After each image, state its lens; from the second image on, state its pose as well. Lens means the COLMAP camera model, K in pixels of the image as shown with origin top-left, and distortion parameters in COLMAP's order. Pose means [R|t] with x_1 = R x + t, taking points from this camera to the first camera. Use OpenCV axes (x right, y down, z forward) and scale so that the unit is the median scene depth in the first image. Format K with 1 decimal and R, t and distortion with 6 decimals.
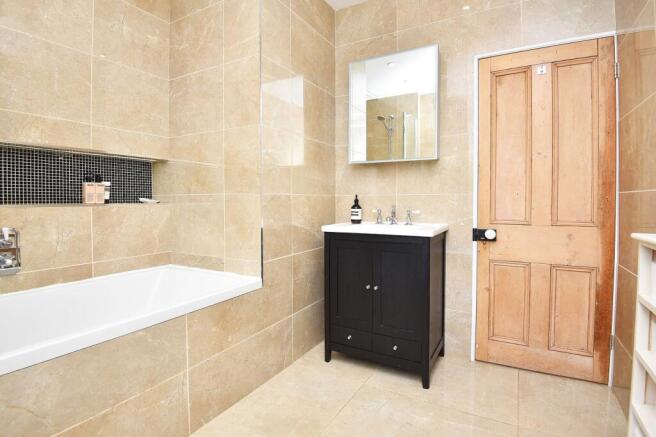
lens RADIAL K [[344.7, 0, 327.8], [0, 344.7, 208.0], [0, 0, 1]] dist [-0.000017, -0.000082]
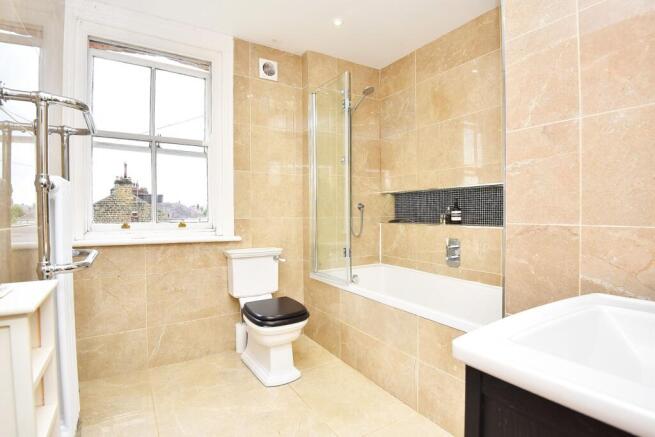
lens RADIAL K [[328.5, 0, 324.5], [0, 328.5, 215.8], [0, 0, 1]] dist [0.000103, -0.029192]
pose [[-0.490628, 0.011356, -0.871295, 0.747511], [-0.015725, 0.999637, 0.021884, -0.078109], [0.871227, 0.024438, -0.490272, 1.167980]]
